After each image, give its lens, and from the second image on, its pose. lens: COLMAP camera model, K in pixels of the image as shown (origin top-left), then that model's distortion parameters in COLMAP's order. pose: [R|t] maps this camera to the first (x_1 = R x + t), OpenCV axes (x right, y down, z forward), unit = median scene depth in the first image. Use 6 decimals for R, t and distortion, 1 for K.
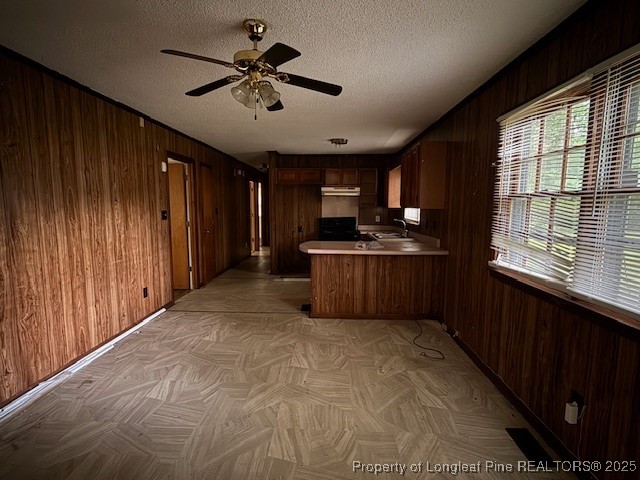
lens RADIAL K [[336.1, 0, 318.8], [0, 336.1, 241.9], [0, 0, 1]] dist [0.009837, -0.001341]
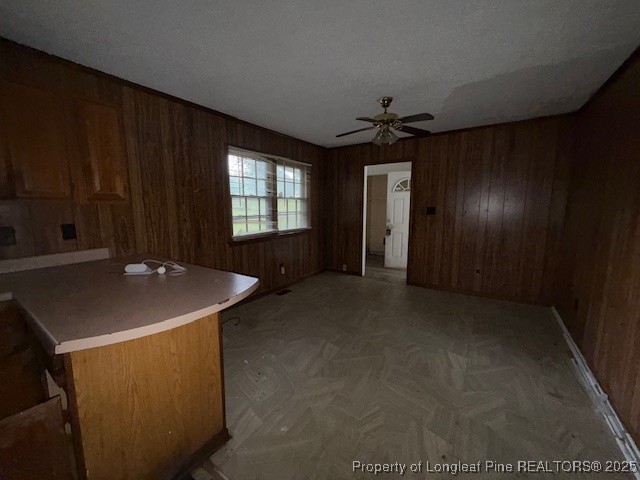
lens RADIAL K [[255.9, 0, 316.0], [0, 255.9, 242.4], [0, 0, 1]] dist [0.003730, -0.001080]
pose [[-0.851719, -0.080161, 0.517831, -0.640696], [0.054512, 0.969312, 0.239712, -0.261692], [-0.521156, 0.232396, -0.821212, 2.530720]]
